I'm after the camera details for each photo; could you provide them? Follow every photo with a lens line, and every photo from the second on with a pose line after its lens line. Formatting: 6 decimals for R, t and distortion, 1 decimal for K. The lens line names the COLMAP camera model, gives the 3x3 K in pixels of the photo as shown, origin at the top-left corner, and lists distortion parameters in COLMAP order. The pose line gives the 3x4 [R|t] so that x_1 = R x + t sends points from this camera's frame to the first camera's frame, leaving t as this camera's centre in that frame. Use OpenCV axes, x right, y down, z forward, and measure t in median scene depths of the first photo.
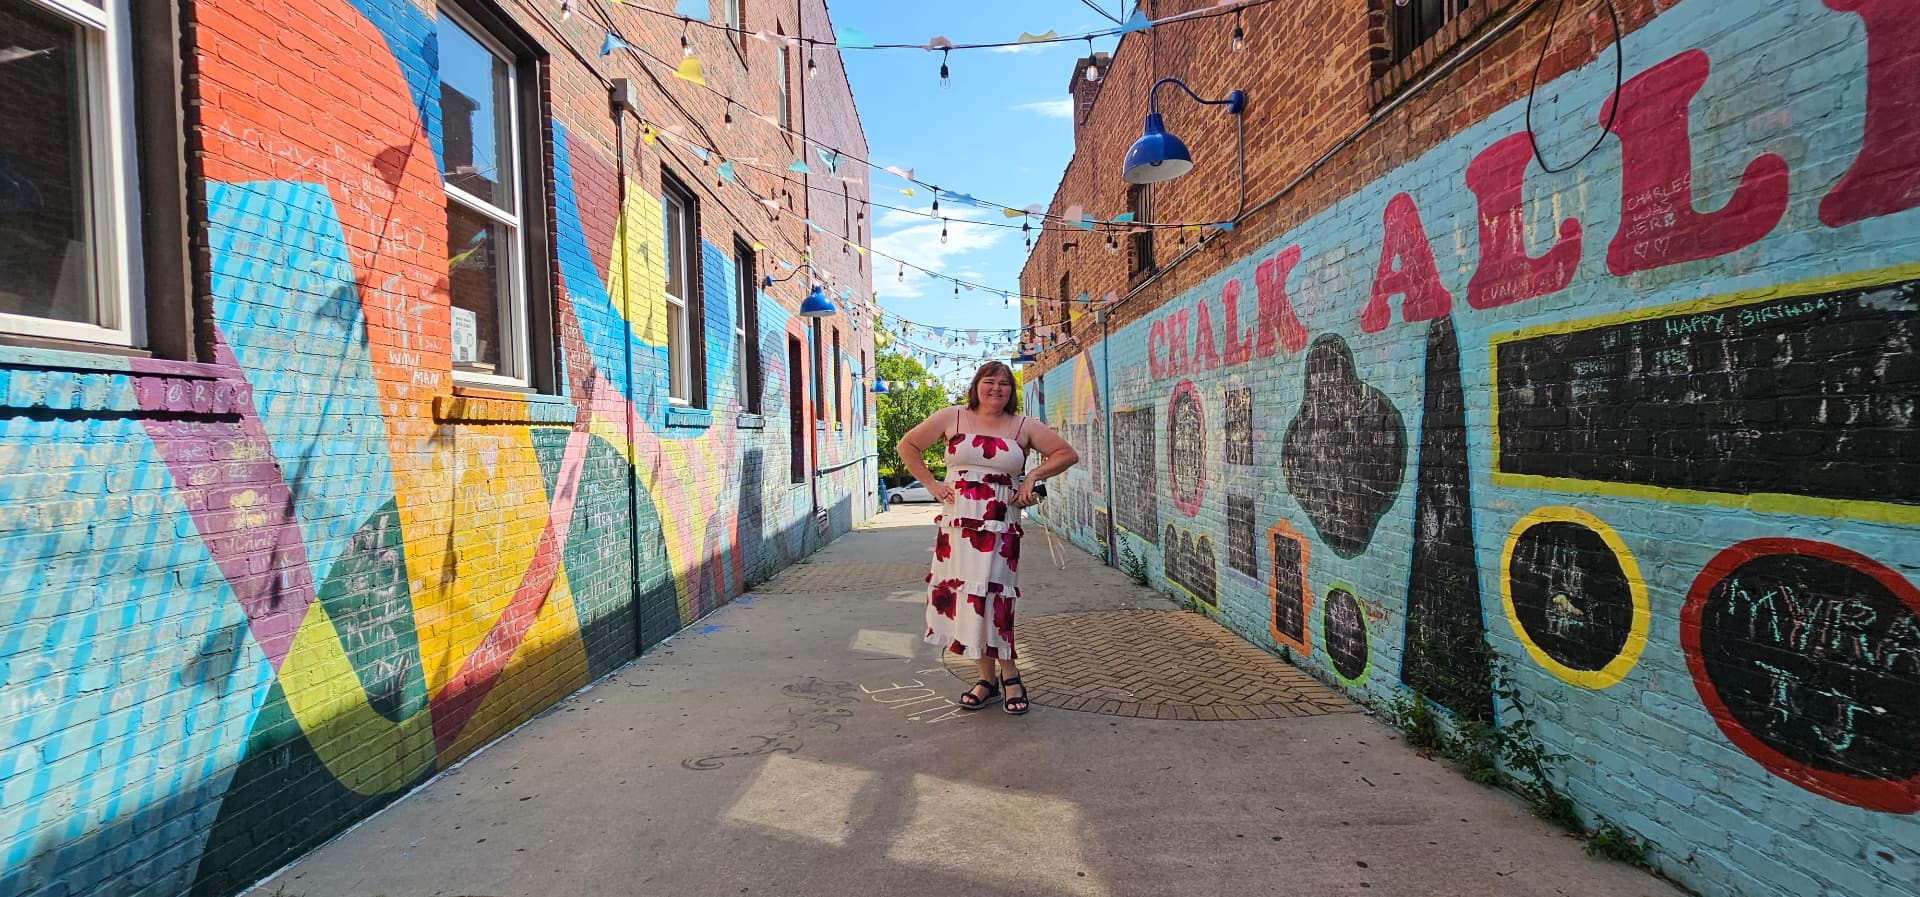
lens RADIAL K [[798.6, 0, 938.9], [0, 798.6, 472.9], [0, 0, 1]] dist [-0.007623, -0.000459]
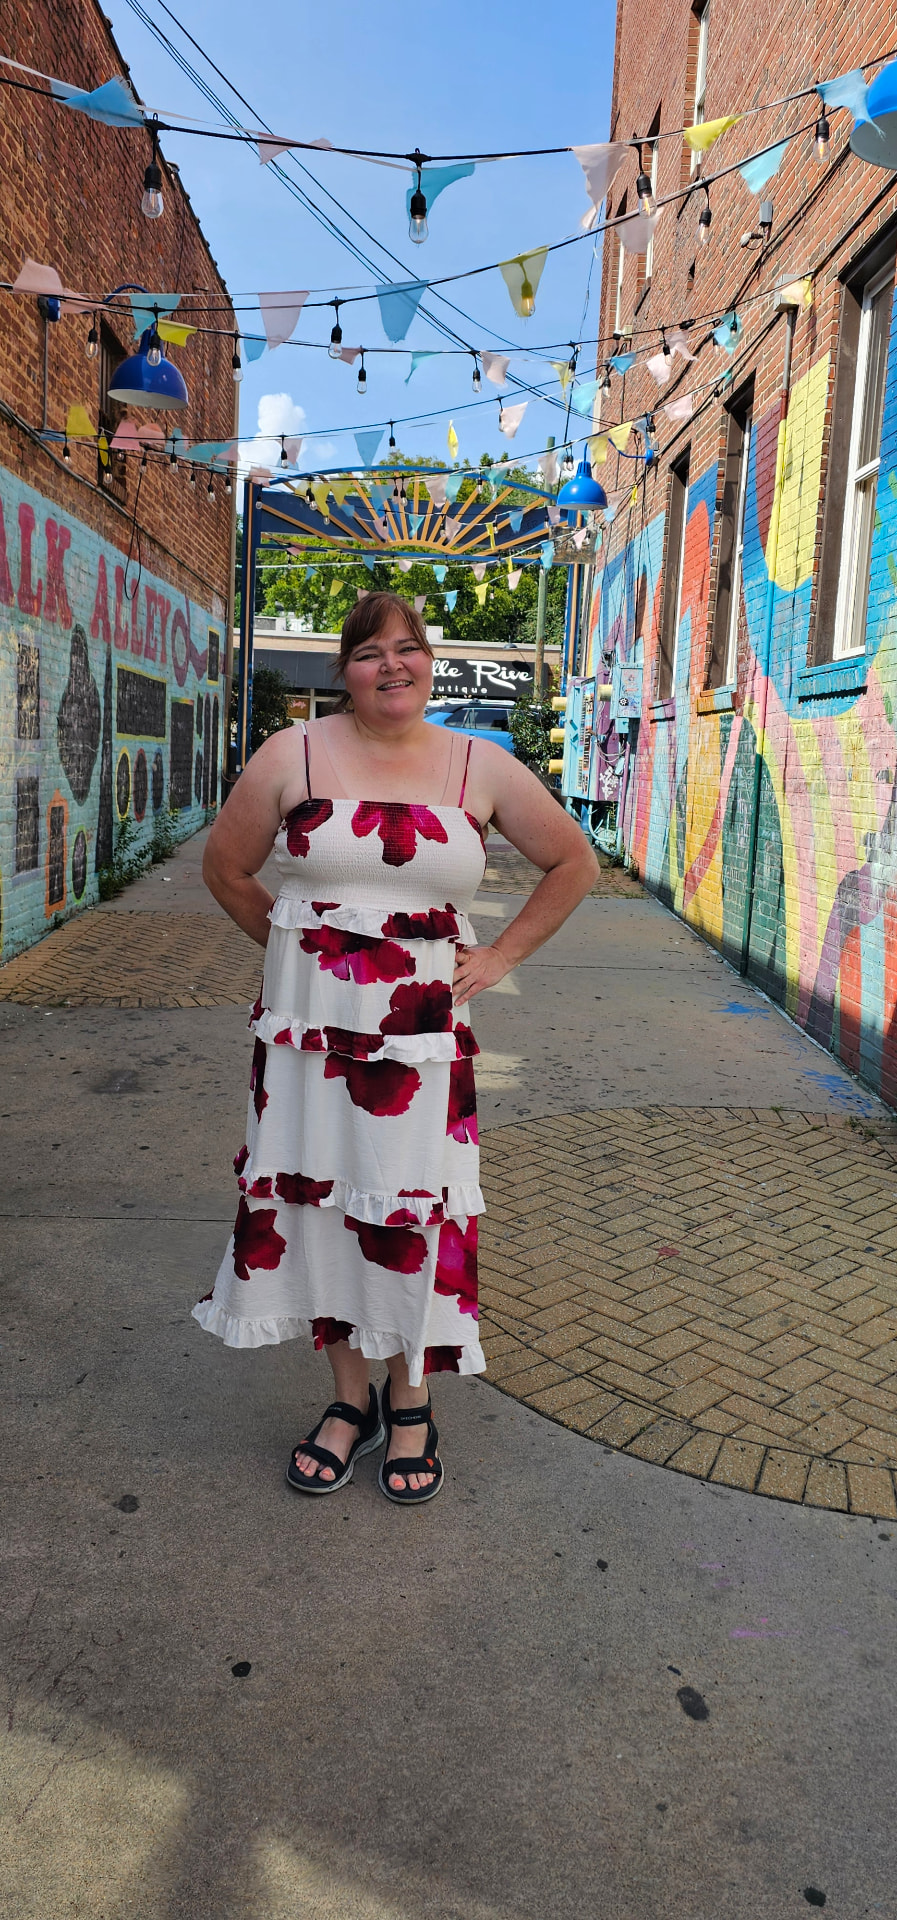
lens RADIAL K [[1328.2, 0, 429.4], [0, 1328.2, 968.0], [0, 0, 1]] dist [0.055877, -0.058084]
pose [[-0.999540, -0.012224, -0.027765, -0.005354], [-0.017722, 0.978100, 0.207380, -0.192942], [0.024622, 0.207777, -0.977866, 6.387968]]
